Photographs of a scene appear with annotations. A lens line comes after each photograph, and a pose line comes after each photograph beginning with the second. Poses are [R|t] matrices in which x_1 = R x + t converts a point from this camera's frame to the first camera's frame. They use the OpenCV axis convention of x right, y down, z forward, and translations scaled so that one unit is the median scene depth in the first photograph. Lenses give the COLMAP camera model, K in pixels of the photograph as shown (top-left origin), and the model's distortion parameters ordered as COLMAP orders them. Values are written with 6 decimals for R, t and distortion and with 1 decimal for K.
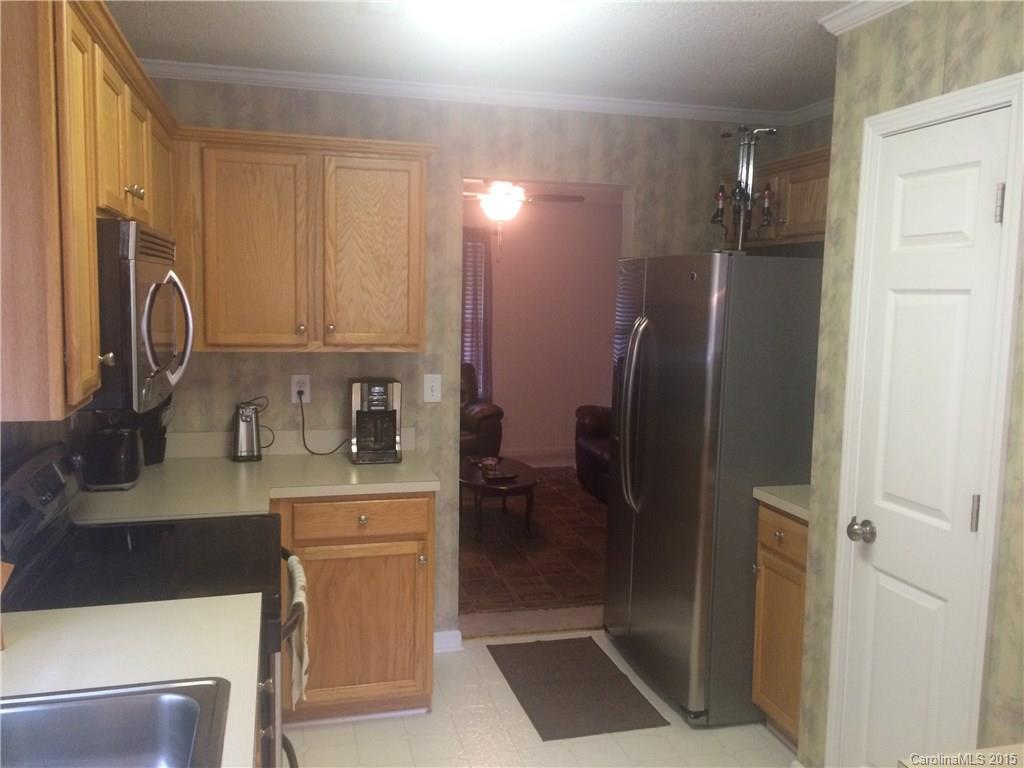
lens RADIAL K [[875.9, 0, 512.0], [0, 875.9, 384.0], [0, 0, 1]] dist [0.091815, -0.137899]
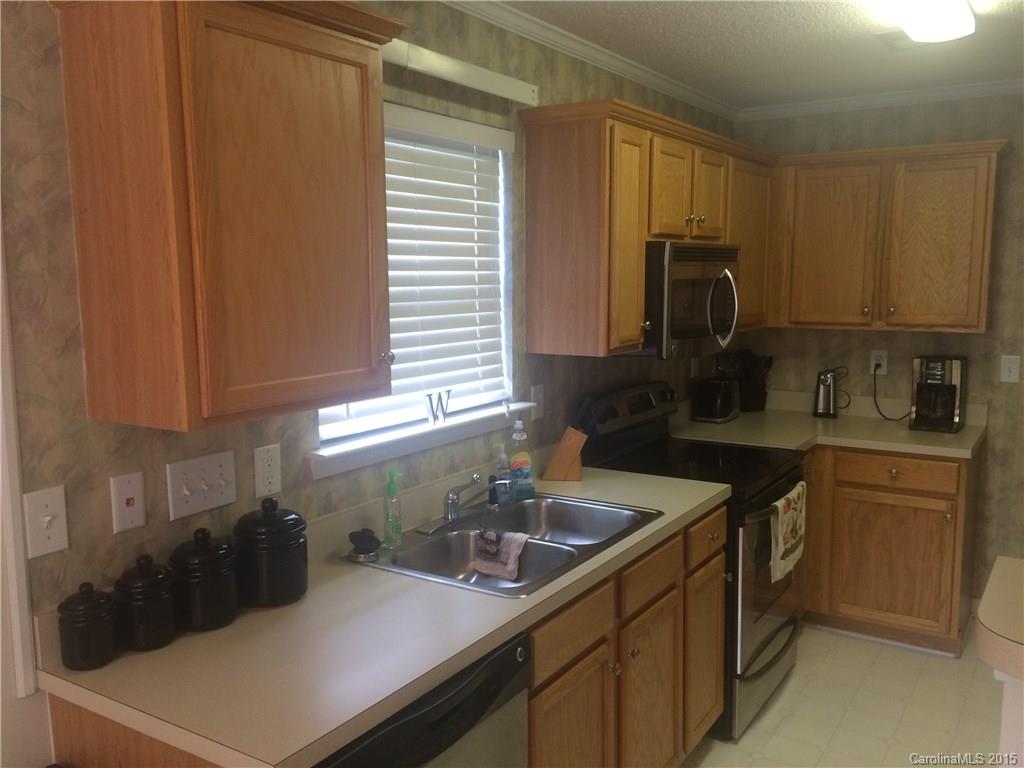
lens RADIAL K [[875.9, 0, 512.0], [0, 875.9, 384.0], [0, 0, 1]] dist [0.091815, -0.137899]
pose [[0.667546, 0.070823, -0.741193, 0.335750], [-0.059533, 0.997356, 0.041682, 0.015393], [0.742185, 0.016301, 0.669997, -0.164309]]
